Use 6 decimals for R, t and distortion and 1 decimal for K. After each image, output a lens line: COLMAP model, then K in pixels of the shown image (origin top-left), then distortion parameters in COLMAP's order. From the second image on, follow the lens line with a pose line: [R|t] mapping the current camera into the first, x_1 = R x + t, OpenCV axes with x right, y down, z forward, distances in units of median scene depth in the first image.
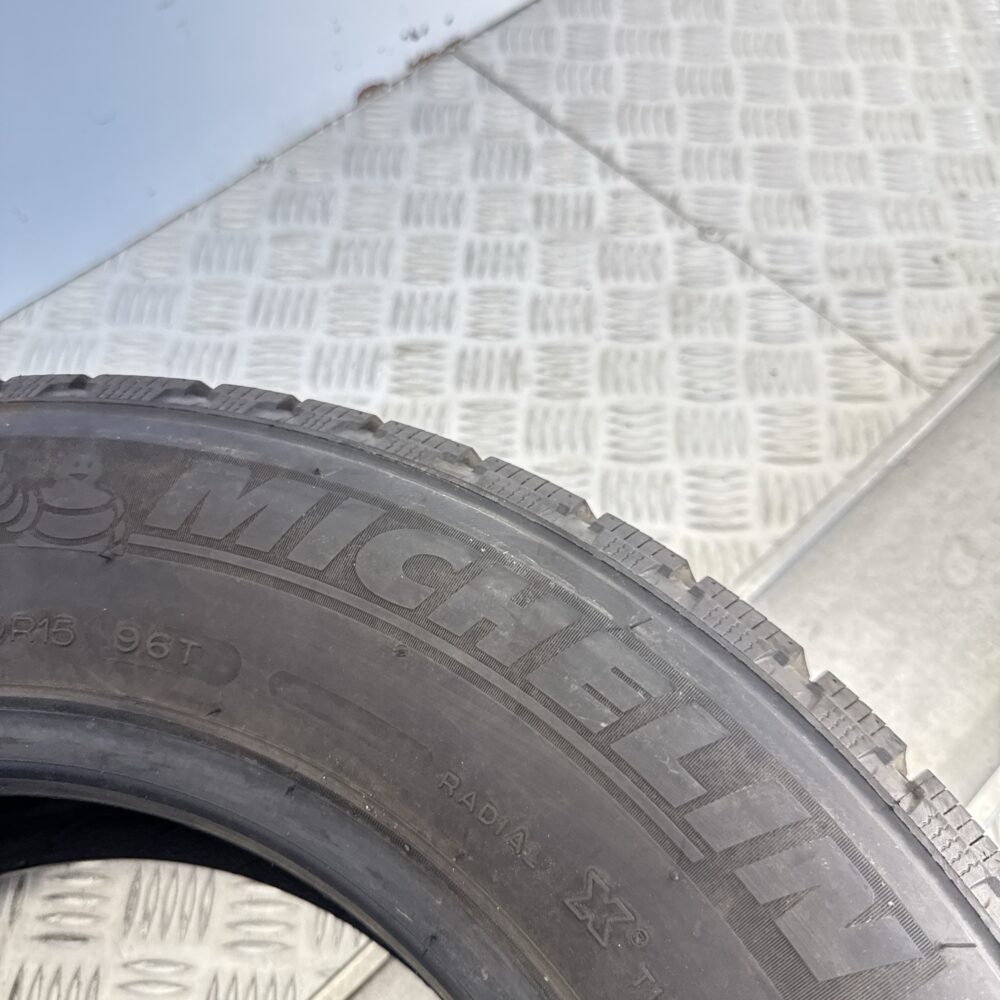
lens RADIAL K [[950.1, 0, 497.8], [0, 950.1, 501.4], [0, 0, 1]] dist [0.148656, -0.424429]
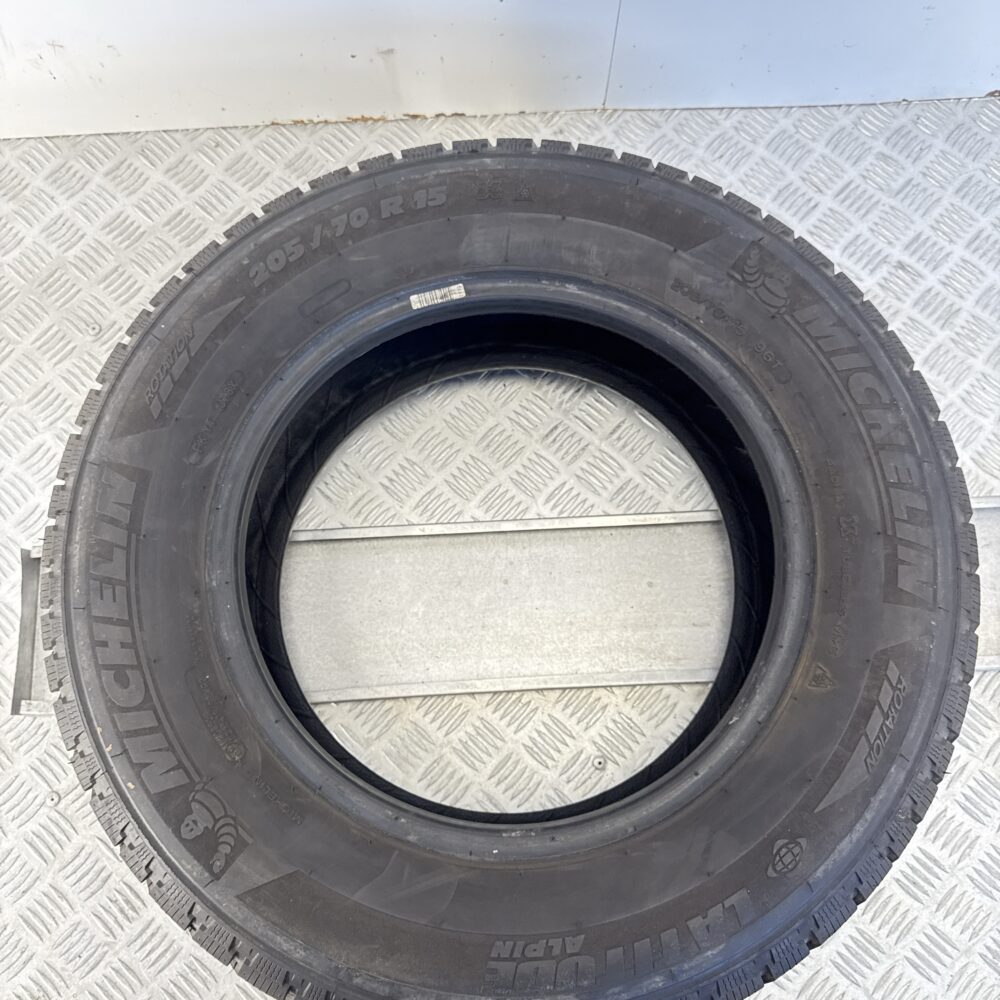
lens RADIAL K [[940.8, 0, 500.0], [0, 940.8, 500.0], [0, 0, 1]] dist [0.090524, -0.162025]
pose [[0.765467, 0.626194, -0.148124, -0.275813], [-0.563723, 0.763586, 0.314884, 0.044647], [0.310284, -0.157533, 0.937501, -1.696752]]
